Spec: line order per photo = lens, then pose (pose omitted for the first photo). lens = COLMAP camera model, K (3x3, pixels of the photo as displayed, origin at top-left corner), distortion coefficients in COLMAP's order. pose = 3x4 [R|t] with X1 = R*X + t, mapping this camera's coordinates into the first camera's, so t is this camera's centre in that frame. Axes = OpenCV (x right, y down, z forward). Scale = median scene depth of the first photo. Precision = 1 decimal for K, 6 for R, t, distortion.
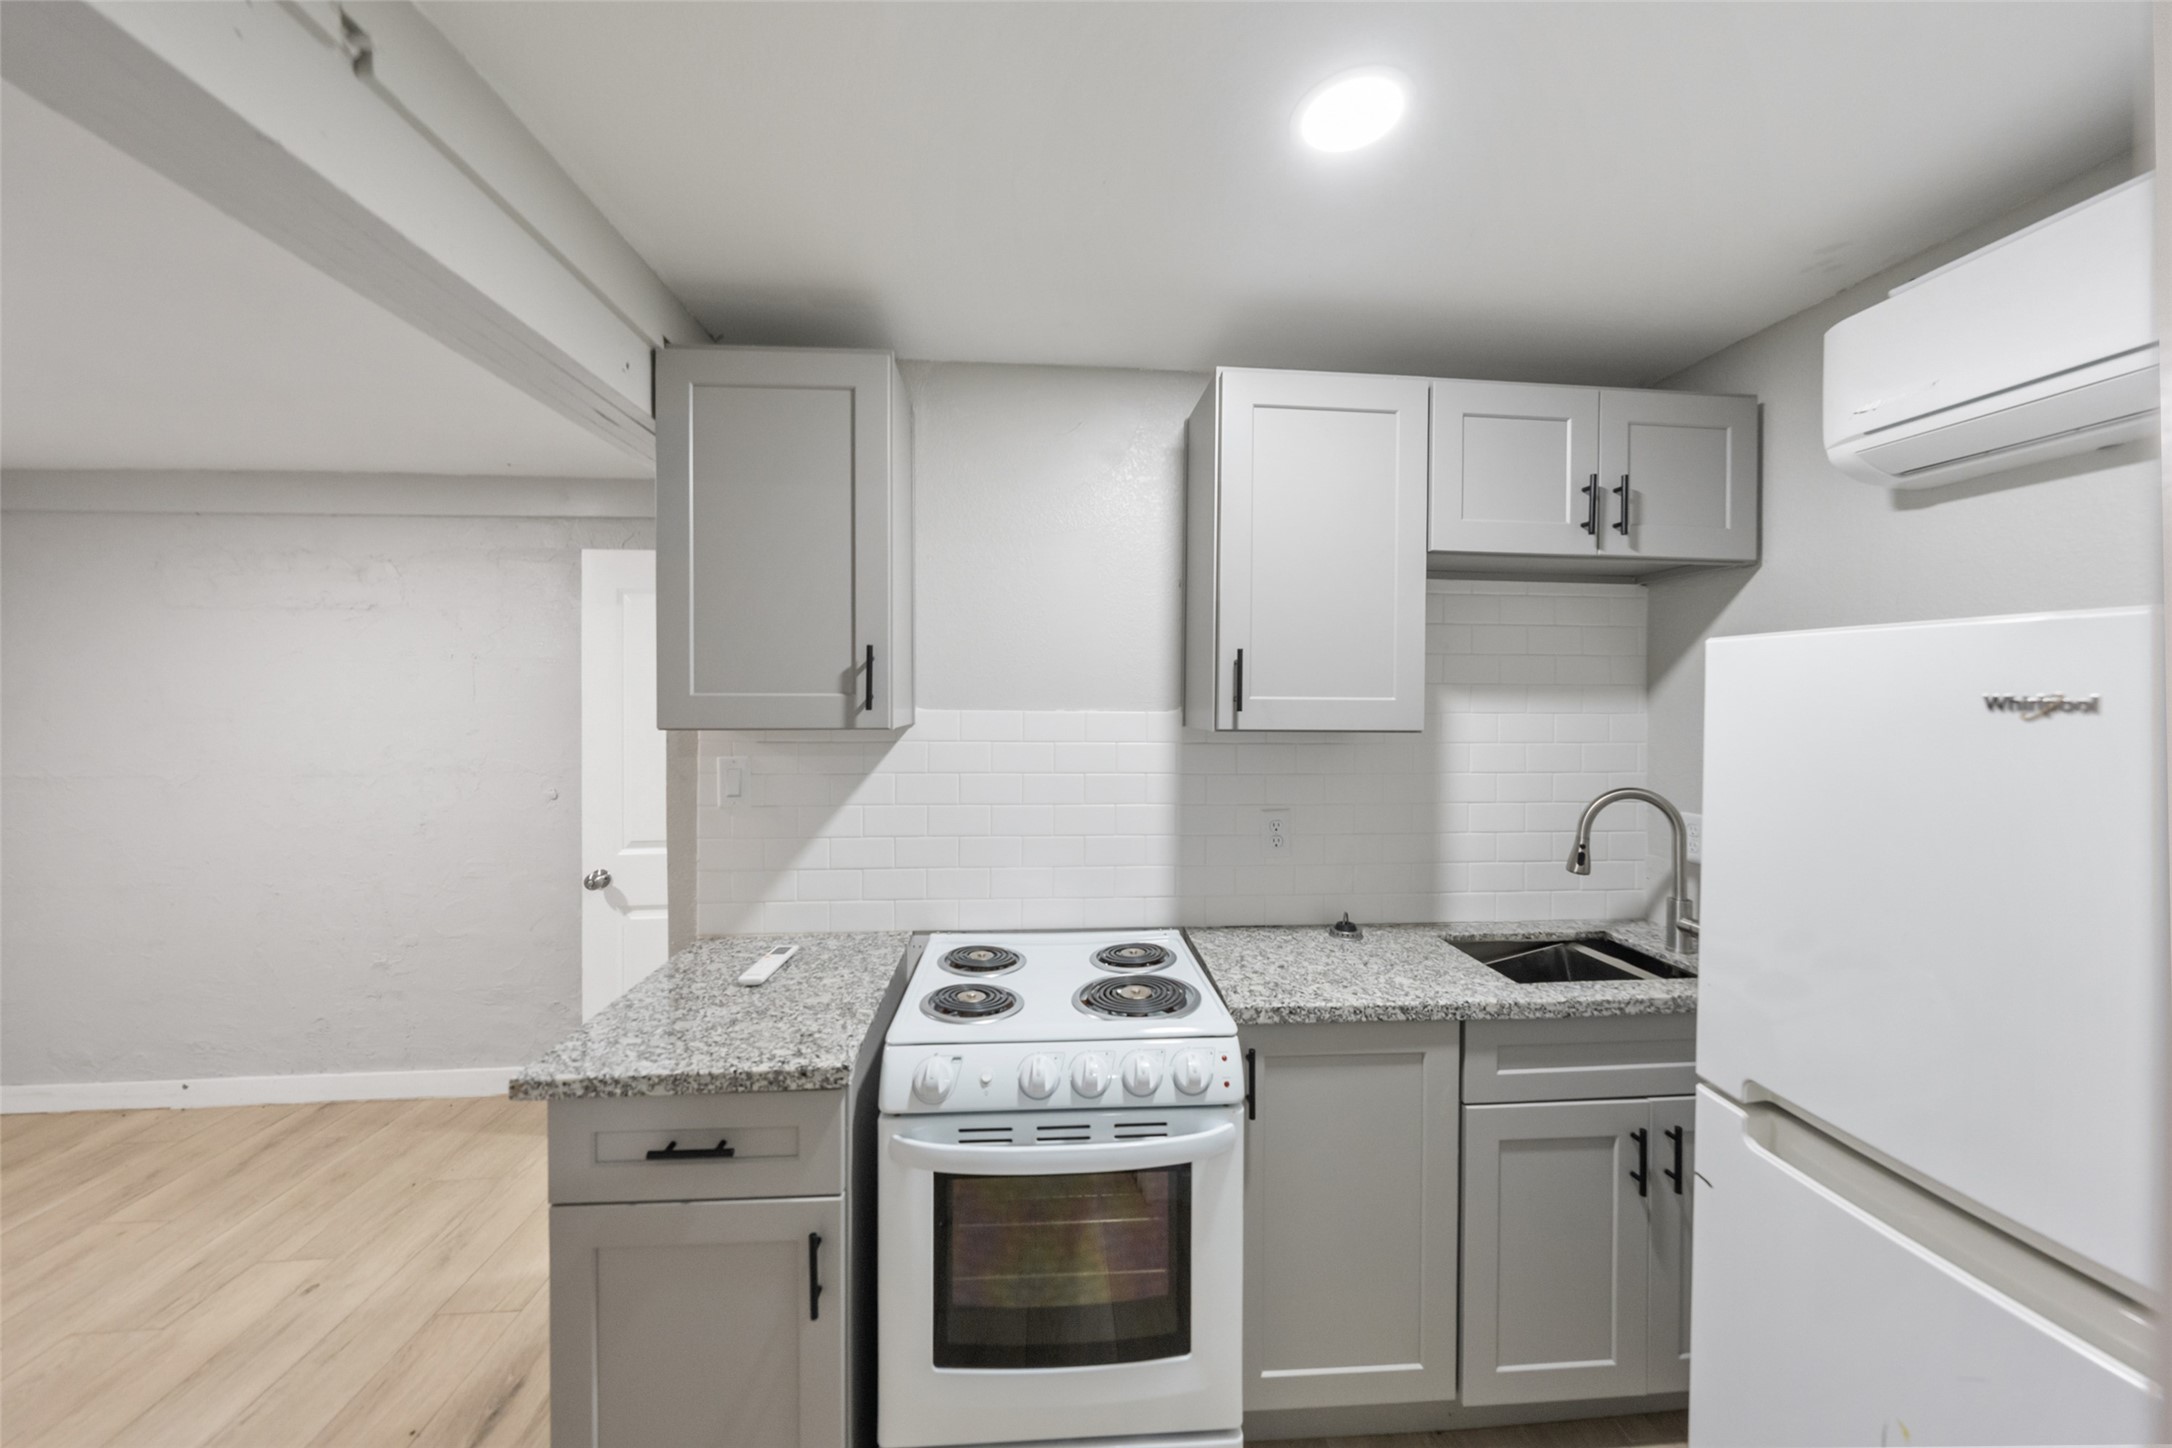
lens RADIAL K [[743.2, 0, 1080.9], [0, 743.2, 702.3], [0, 0, 1]] dist [-0.007983, 0.001321]
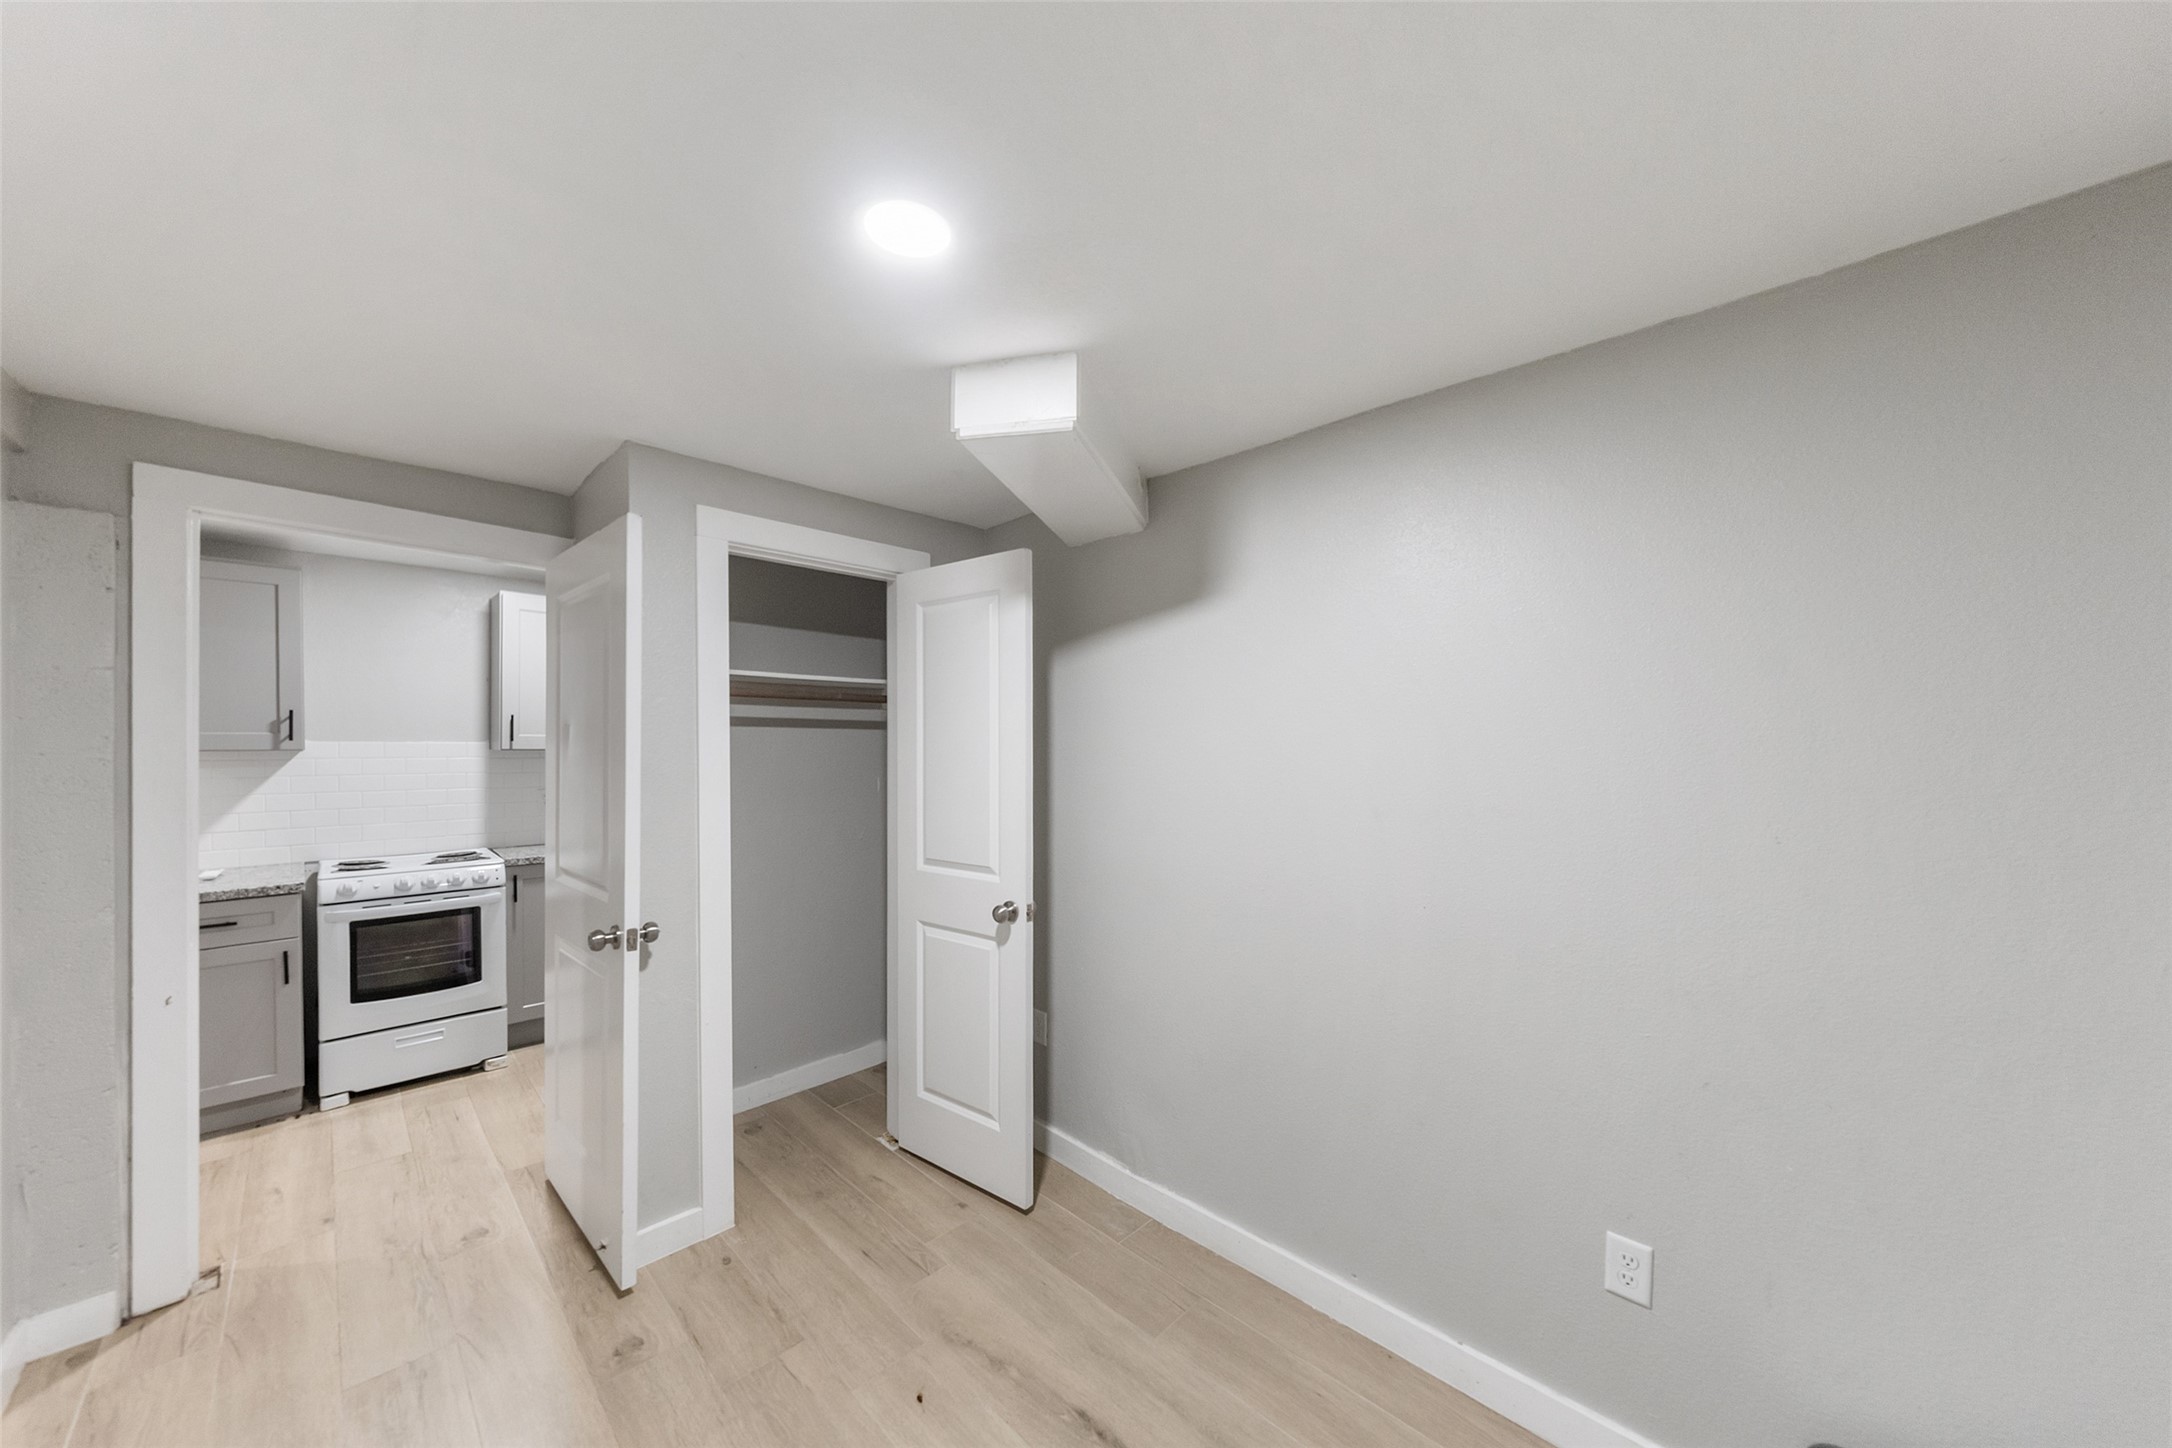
lens RADIAL K [[760.4, 0, 1079.5], [0, 760.4, 746.8], [0, 0, 1]] dist [-0.000901, -0.000050]
pose [[0.752369, -0.006927, 0.658705, -0.018886], [0.003382, 0.999972, 0.006654, 0.017170], [-0.658733, -0.002779, 0.752372, -1.694329]]
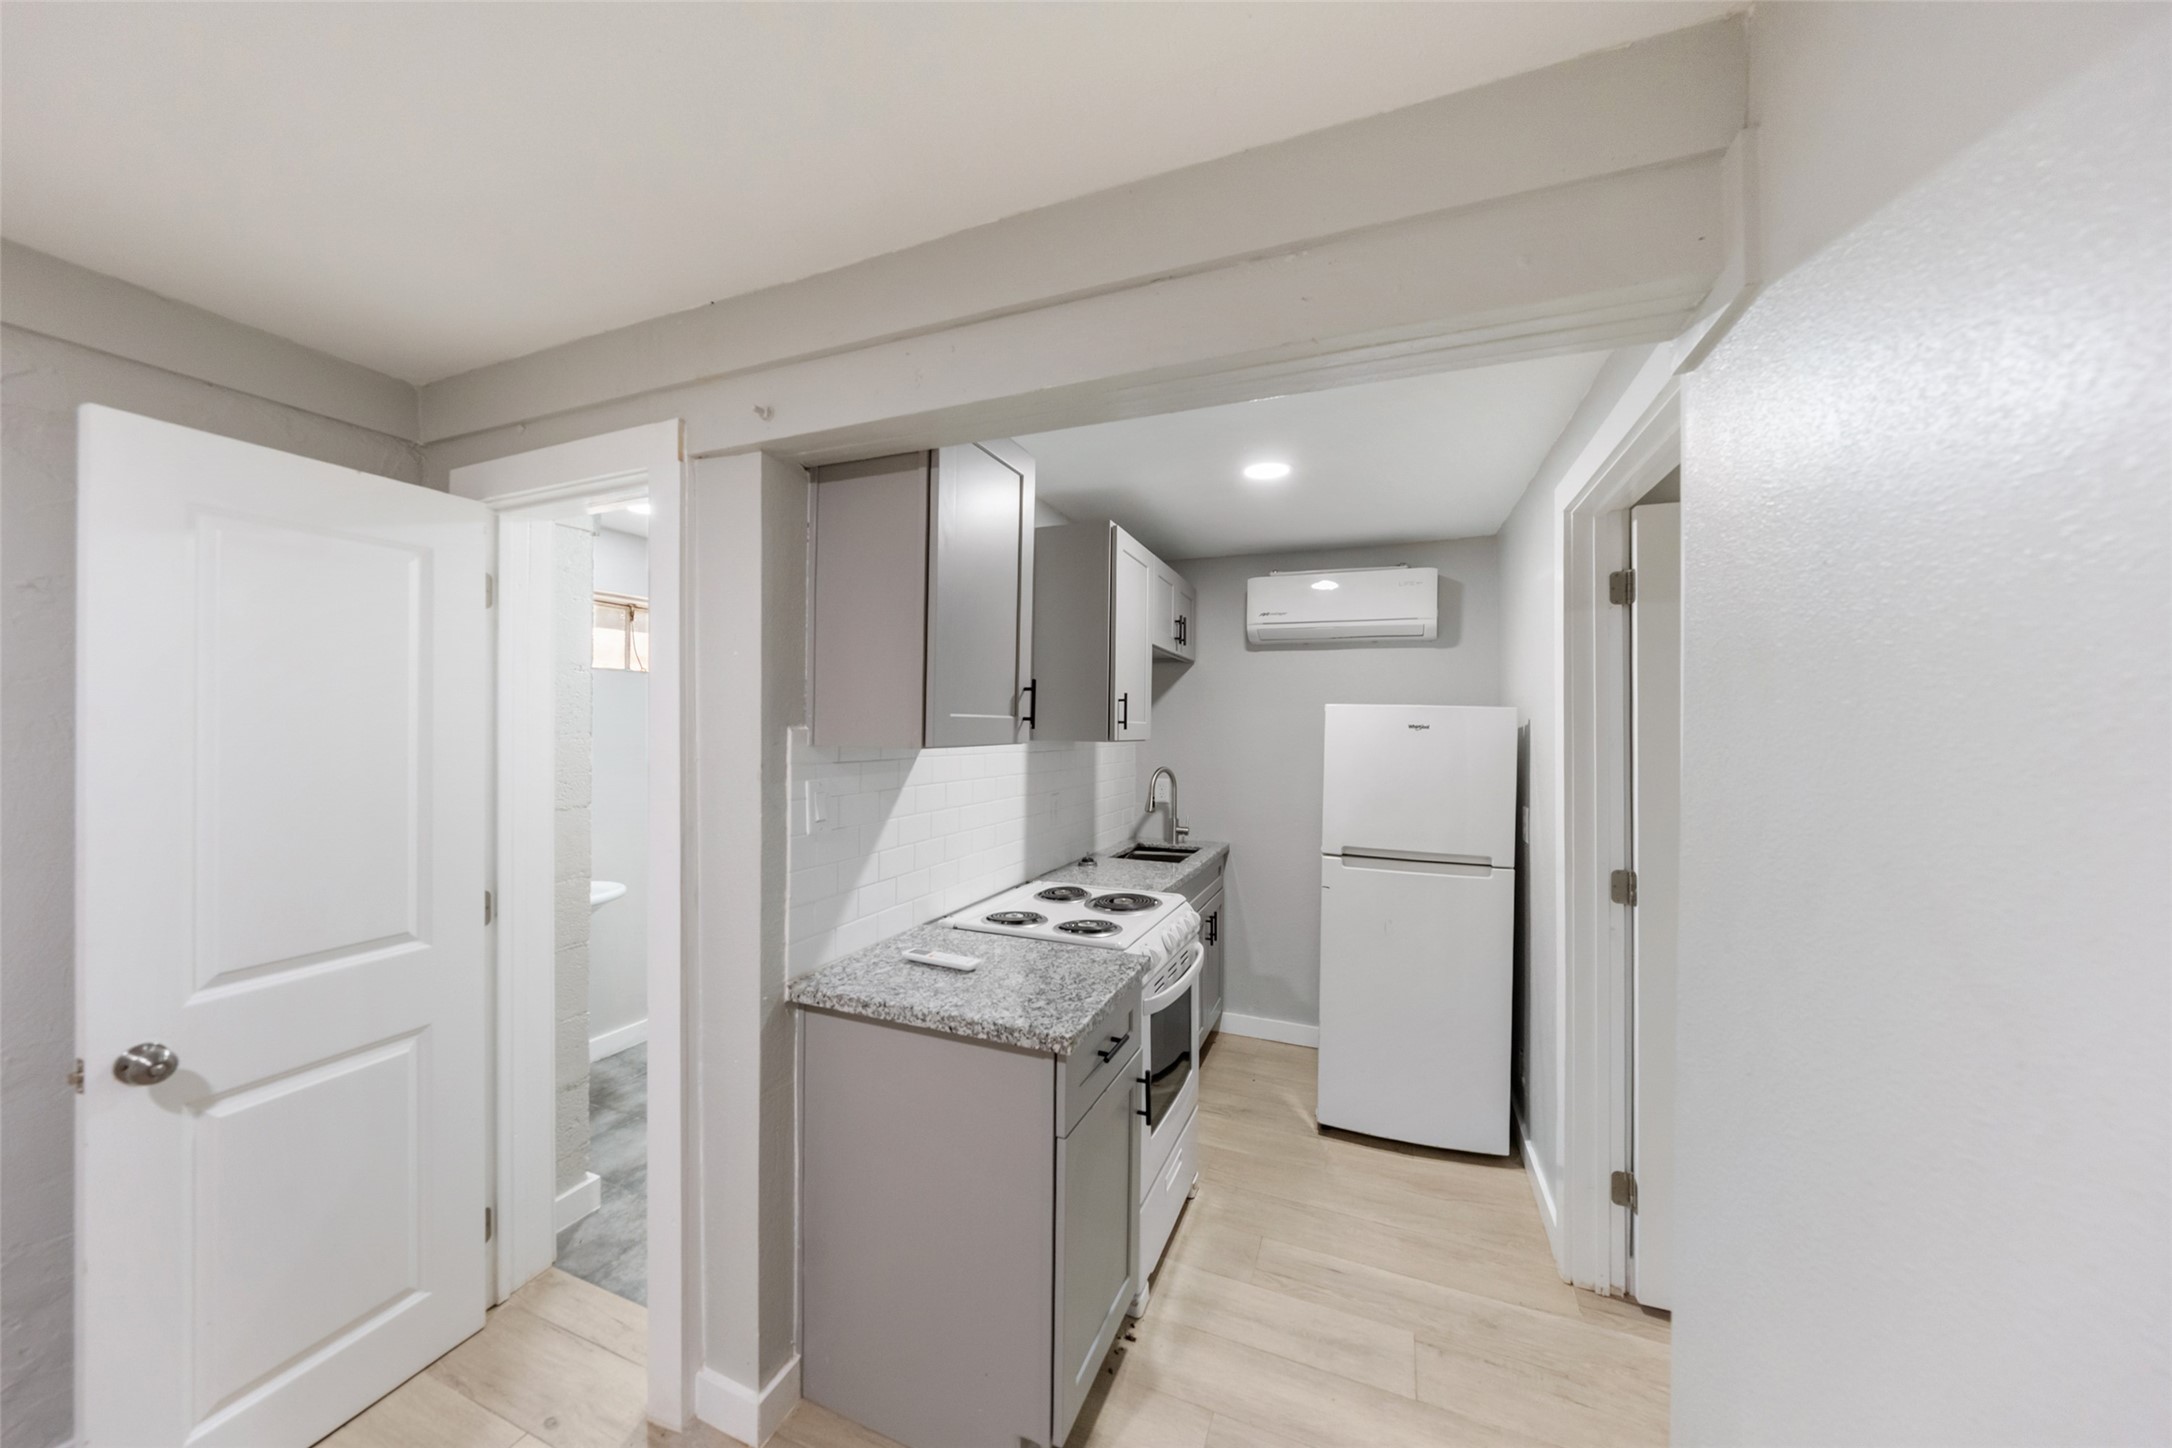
lens RADIAL K [[753.4, 0, 1079.8], [0, 753.4, 717.7], [0, 0, 1]] dist [-0.000953, -0.000113]
pose [[0.449476, 0.010067, 0.893236, -1.163540], [-0.007193, 0.999945, -0.007651, -0.000364], [-0.893263, -0.002986, 0.449524, 0.270273]]
